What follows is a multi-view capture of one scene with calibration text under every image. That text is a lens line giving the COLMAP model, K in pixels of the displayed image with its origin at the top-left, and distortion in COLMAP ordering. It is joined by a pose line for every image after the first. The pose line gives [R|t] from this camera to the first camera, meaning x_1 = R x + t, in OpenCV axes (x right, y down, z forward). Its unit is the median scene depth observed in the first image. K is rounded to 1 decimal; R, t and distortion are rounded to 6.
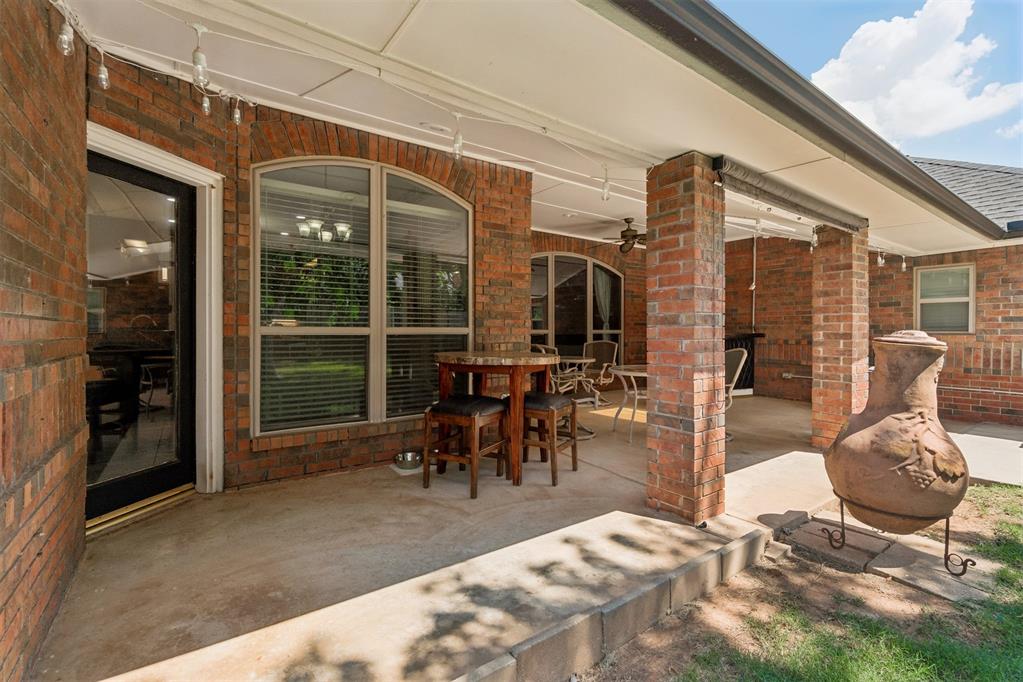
lens RADIAL K [[445.2, 0, 510.9], [0, 445.2, 334.7], [0, 0, 1]] dist [-0.000575, -0.000018]
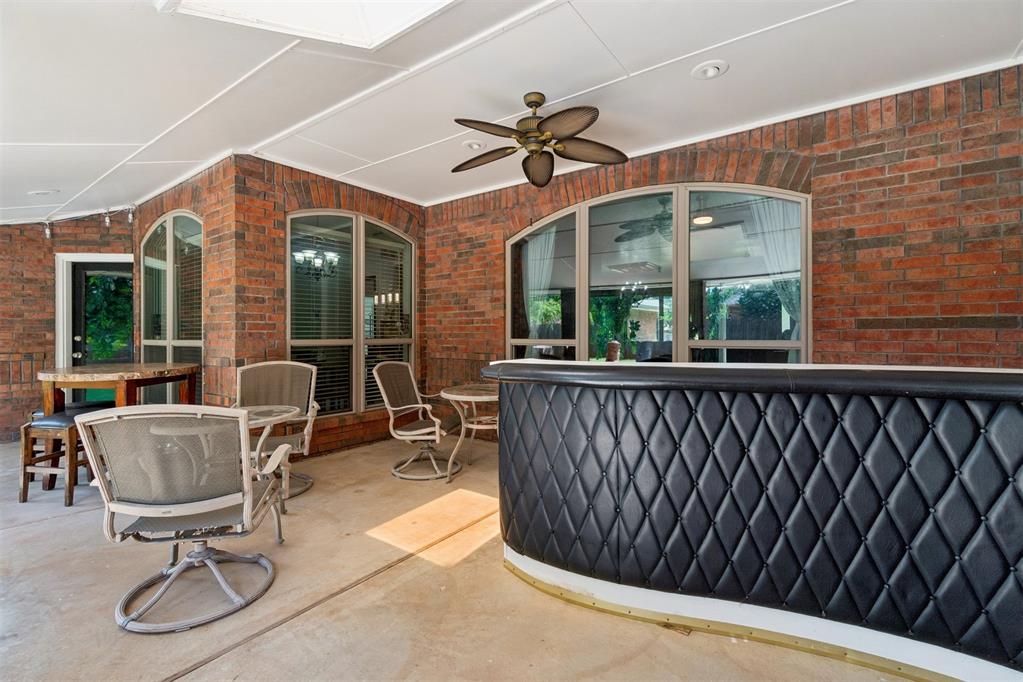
lens RADIAL K [[445.2, 0, 513.2], [0, 445.2, 337.9], [0, 0, 1]] dist [-0.000575, -0.000018]
pose [[0.333935, 0.007473, -0.942566, 0.603356], [-0.002397, 0.999972, 0.007078, -0.017609], [0.942593, -0.000104, 0.333944, 0.735807]]
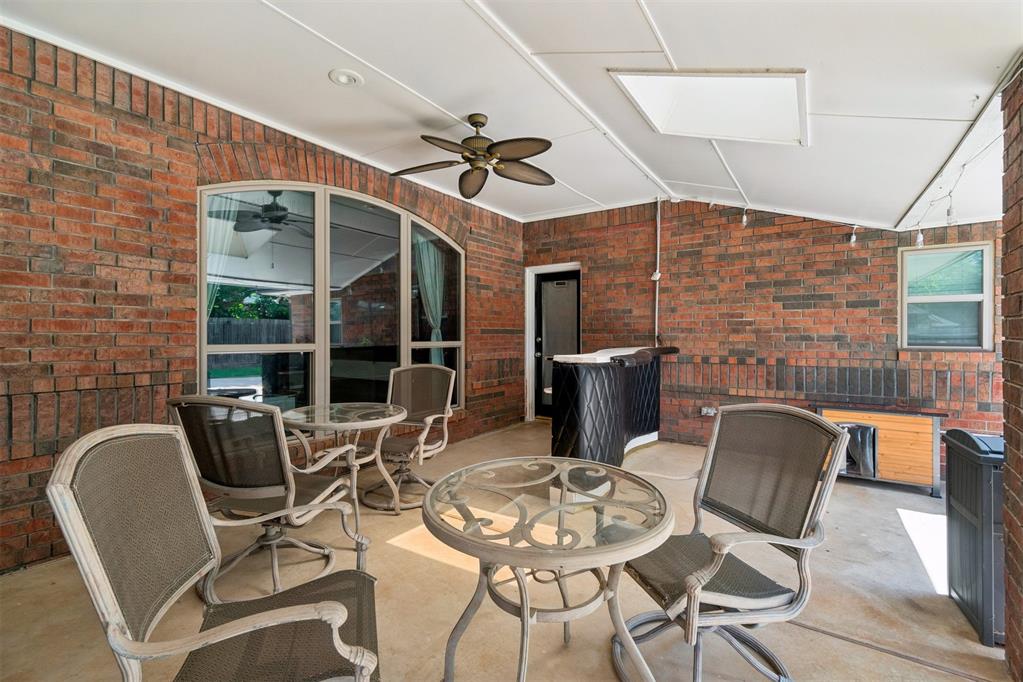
lens RADIAL K [[445.2, 0, 510.4], [0, 445.2, 335.3], [0, 0, 1]] dist [-0.000575, -0.000018]
pose [[0.936391, -0.001077, 0.350958, 0.113309], [0.003929, 0.999965, -0.007415, -0.016058], [-0.350938, 0.008323, 0.936362, 0.472479]]
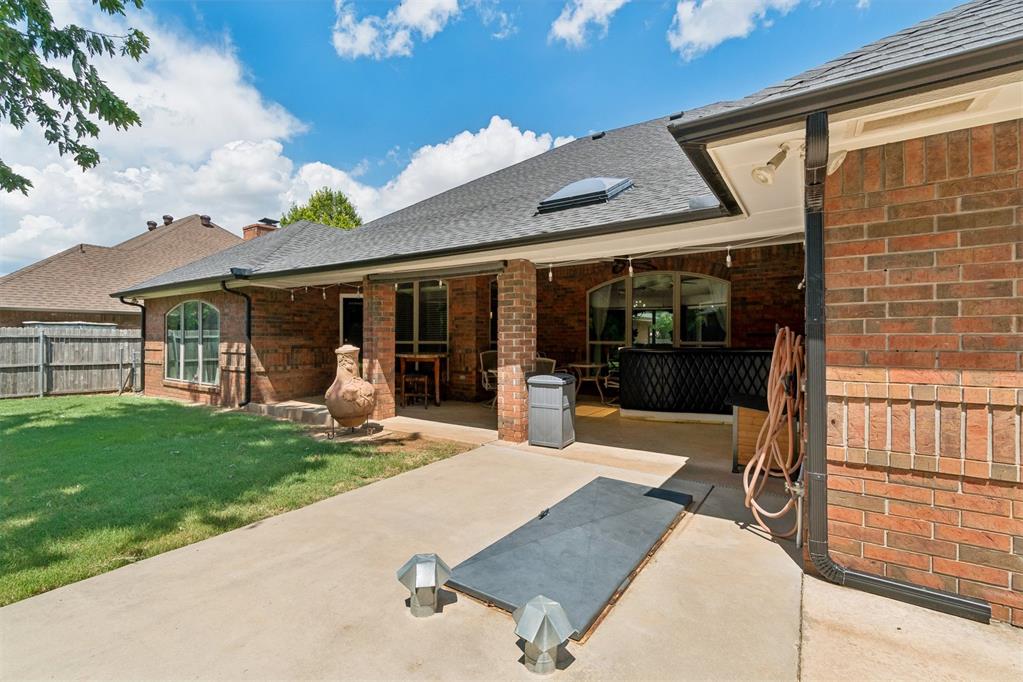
lens RADIAL K [[445.2, 0, 513.0], [0, 445.2, 341.6], [0, 0, 1]] dist [-0.000575, -0.000018]
pose [[0.367617, 0.007461, -0.929947, 1.080746], [-0.006090, 0.999966, 0.005615, -0.015567], [0.929957, 0.003599, 0.367650, 0.289284]]
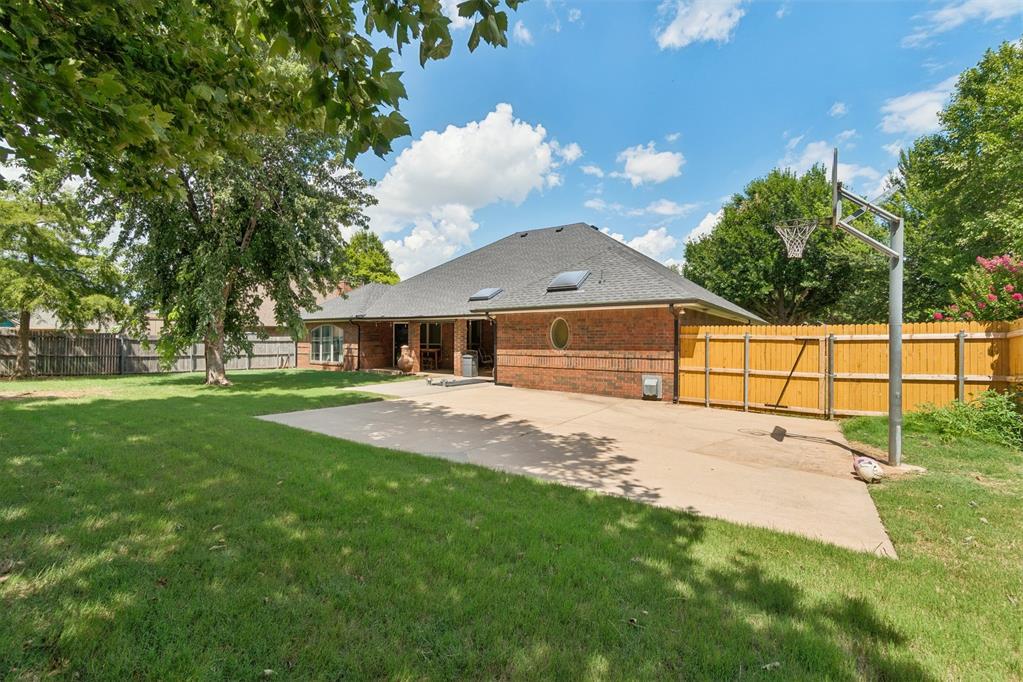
lens RADIAL K [[445.2, 0, 508.9], [0, 445.2, 340.1], [0, 0, 1]] dist [-0.000575, -0.000018]
pose [[0.336899, 0.004393, -0.941531, 2.675119], [-0.010362, 0.999946, 0.000958, -0.038559], [0.941484, 0.009433, 0.336926, 0.024964]]
